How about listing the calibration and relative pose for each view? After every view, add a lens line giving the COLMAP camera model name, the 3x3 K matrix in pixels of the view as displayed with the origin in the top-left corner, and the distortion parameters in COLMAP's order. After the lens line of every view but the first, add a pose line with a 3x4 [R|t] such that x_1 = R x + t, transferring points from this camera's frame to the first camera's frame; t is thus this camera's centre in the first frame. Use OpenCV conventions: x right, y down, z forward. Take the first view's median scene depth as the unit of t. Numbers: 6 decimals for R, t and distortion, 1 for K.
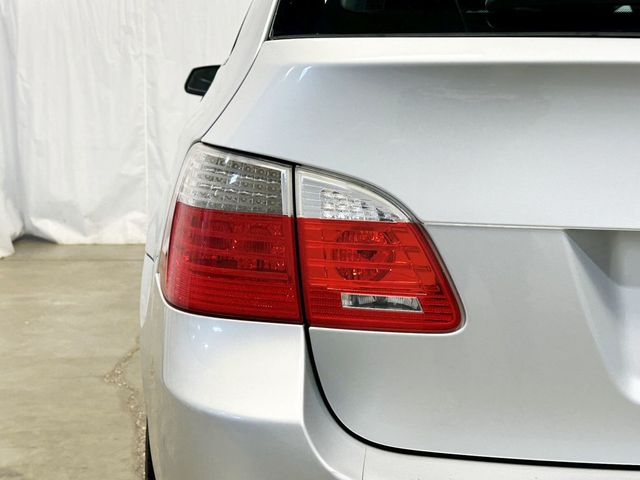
lens RADIAL K [[866.0, 0, 320.0], [0, 866.0, 240.0], [0, 0, 1]] dist [0.033861, 0.044277]
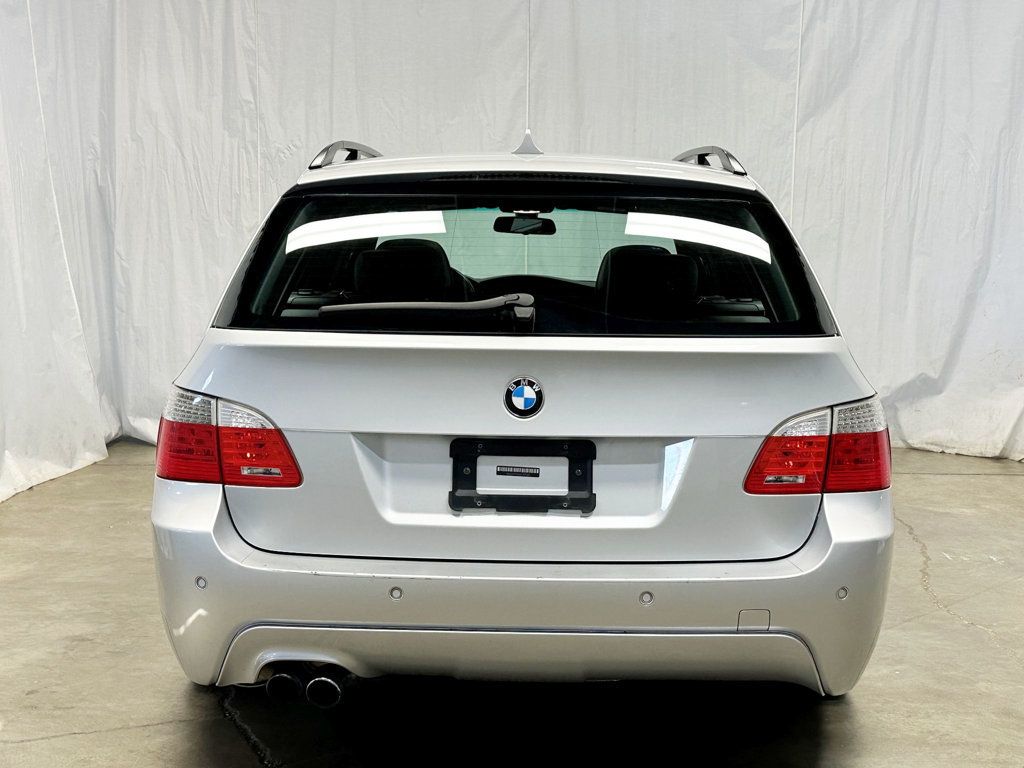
lens RADIAL K [[1379.7, 0, 509.5], [0, 1379.7, 368.0], [0, 0, 1]] dist [0.085206, 0.039001]
pose [[0.997242, -0.008062, -0.073776, 0.771220], [0.004092, 0.998543, -0.053800, 0.011268], [0.074102, 0.053349, 0.995823, -1.818247]]
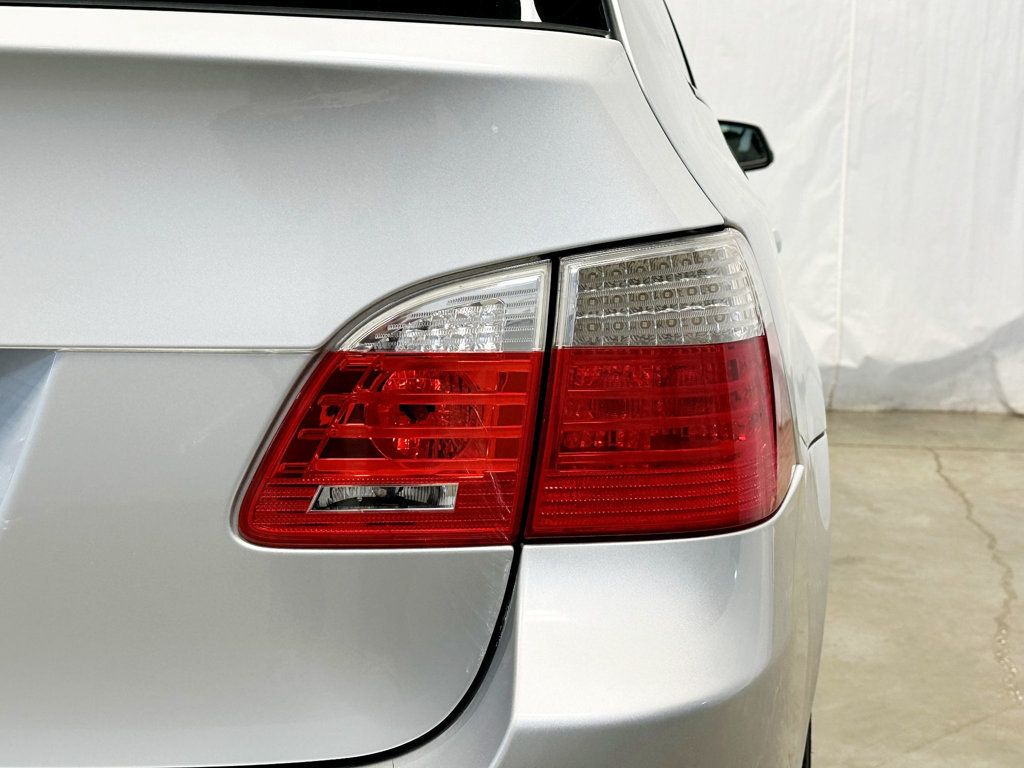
lens RADIAL K [[1388.6, 0, 512.8], [0, 1388.6, 360.4], [0, 0, 1]] dist [0.021078, 0.029800]
pose [[0.986912, 0.006226, -0.161138, 1.327552], [-0.011375, 0.999453, -0.031054, 0.030515], [0.160856, 0.032481, 0.986443, 0.204102]]
